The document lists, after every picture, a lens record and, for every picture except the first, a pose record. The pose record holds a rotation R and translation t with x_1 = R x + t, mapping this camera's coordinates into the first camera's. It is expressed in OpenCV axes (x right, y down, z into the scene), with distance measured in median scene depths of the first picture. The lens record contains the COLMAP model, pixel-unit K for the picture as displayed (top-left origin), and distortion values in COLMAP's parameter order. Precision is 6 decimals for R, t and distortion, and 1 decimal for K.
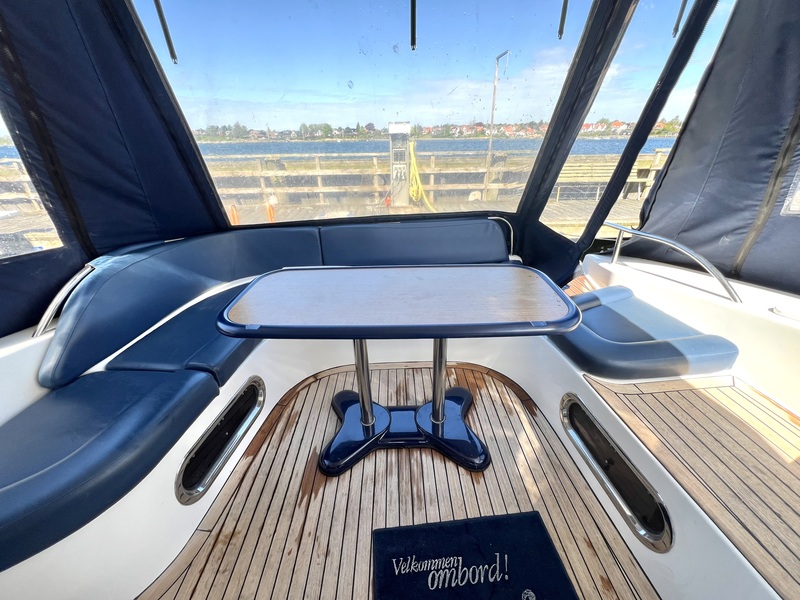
lens RADIAL K [[319.1, 0, 398.0], [0, 319.1, 301.2], [0, 0, 1]] dist [-0.002357, 0.000071]
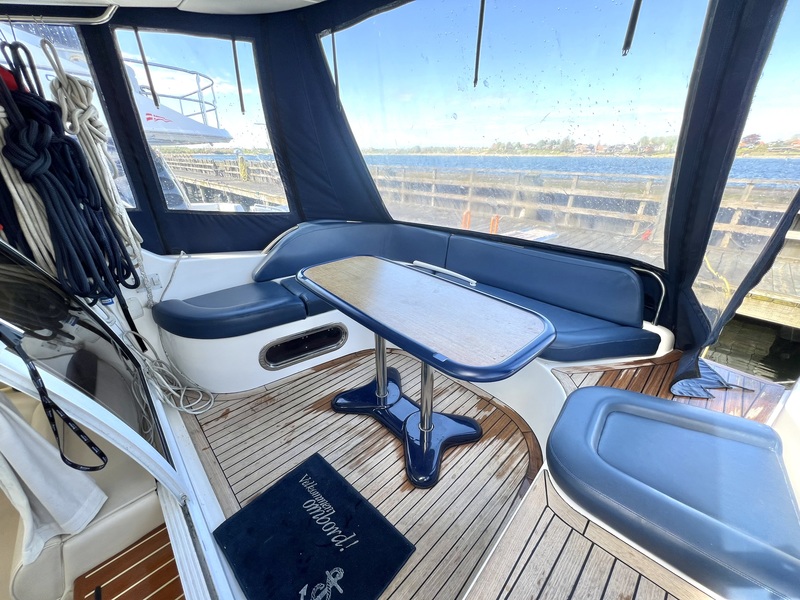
lens RADIAL K [[313.6, 0, 397.1], [0, 313.6, 302.2], [0, 0, 1]] dist [-0.010534, -0.000242]
pose [[0.681160, 0.335173, -0.650907, 0.695730], [-0.352765, 0.929299, 0.109365, -0.108097], [0.641543, 0.155123, 0.751239, 0.124357]]
